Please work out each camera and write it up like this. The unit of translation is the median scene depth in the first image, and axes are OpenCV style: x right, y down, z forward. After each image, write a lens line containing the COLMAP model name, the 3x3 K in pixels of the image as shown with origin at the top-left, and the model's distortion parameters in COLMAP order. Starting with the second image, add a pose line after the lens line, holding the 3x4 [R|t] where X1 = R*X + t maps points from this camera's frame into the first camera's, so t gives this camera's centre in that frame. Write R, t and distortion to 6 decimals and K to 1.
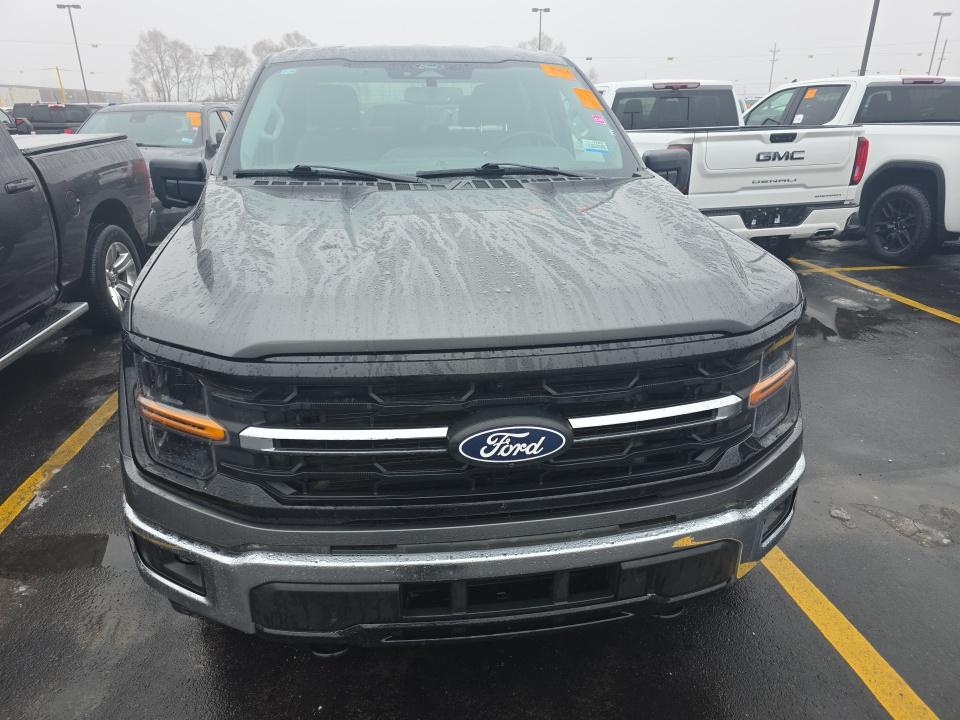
lens RADIAL K [[679.0, 0, 479.9], [0, 679.0, 343.2], [0, 0, 1]] dist [-0.006188, -0.008377]
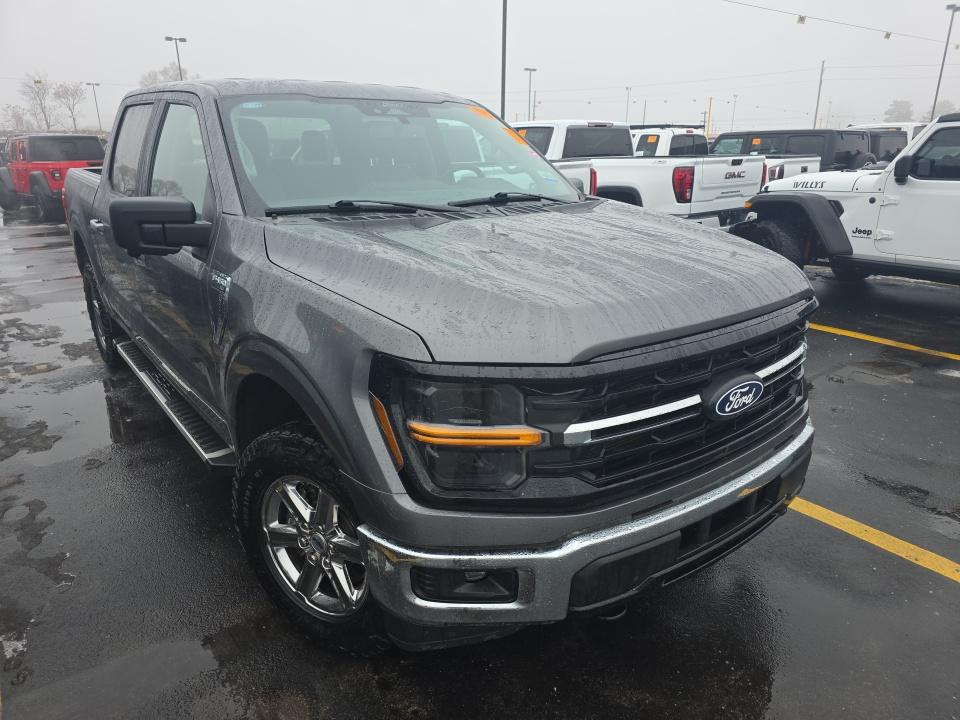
lens RADIAL K [[641.3, 0, 480.2], [0, 641.3, 365.6], [0, 0, 1]] dist [0.048398, -0.045809]
pose [[0.878519, -0.157505, 0.450995, -0.900750], [0.161834, 0.986385, 0.029237, -0.027013], [-0.449459, 0.047302, 0.892047, 0.115449]]
